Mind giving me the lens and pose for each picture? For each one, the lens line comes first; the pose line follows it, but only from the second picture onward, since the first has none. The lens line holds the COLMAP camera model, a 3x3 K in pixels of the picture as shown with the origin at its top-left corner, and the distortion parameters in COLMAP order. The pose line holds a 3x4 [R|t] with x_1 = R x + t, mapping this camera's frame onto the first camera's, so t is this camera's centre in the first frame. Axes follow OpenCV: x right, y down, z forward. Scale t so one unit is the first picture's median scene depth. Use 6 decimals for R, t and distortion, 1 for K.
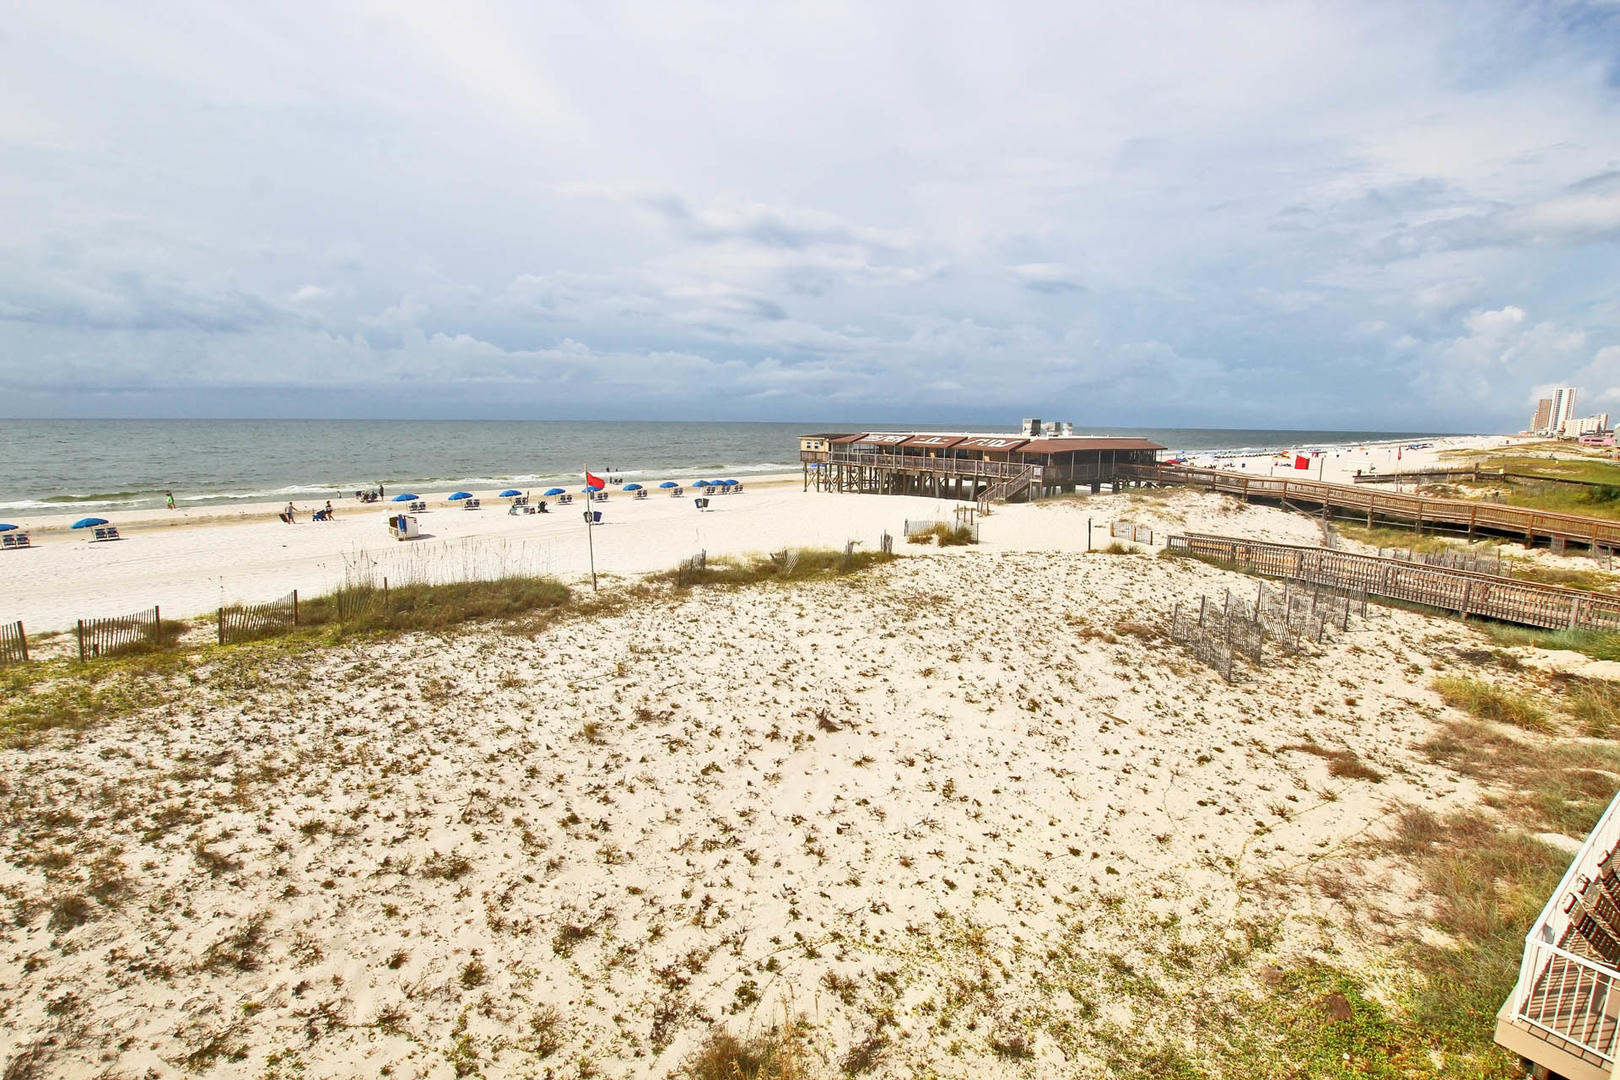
lens RADIAL K [[753.0, 0, 810.4], [0, 753.0, 542.8], [0, 0, 1]] dist [-0.034302, 0.005524]
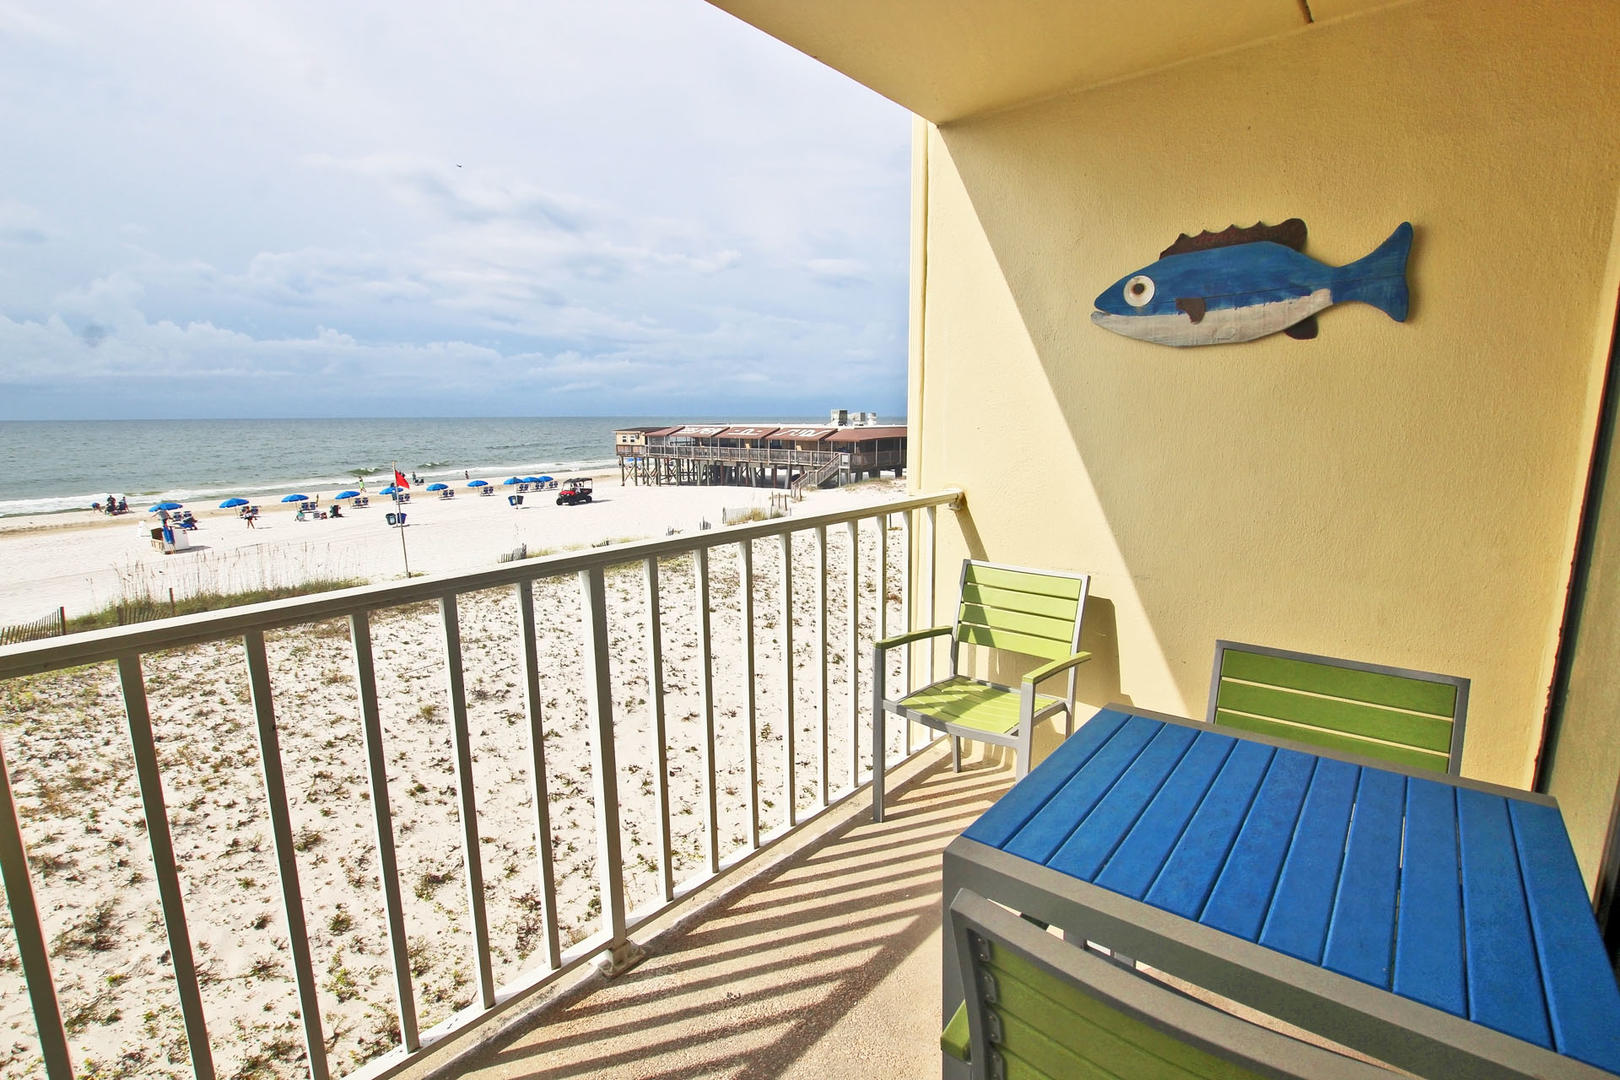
lens RADIAL K [[753.0, 0, 810.4], [0, 753.0, 542.8], [0, 0, 1]] dist [-0.034302, 0.005524]
pose [[0.971418, -0.050708, 0.231898, -0.002911], [0.048449, 0.998706, 0.015432, 0.022347], [-0.232380, -0.003756, 0.972618, -0.134577]]
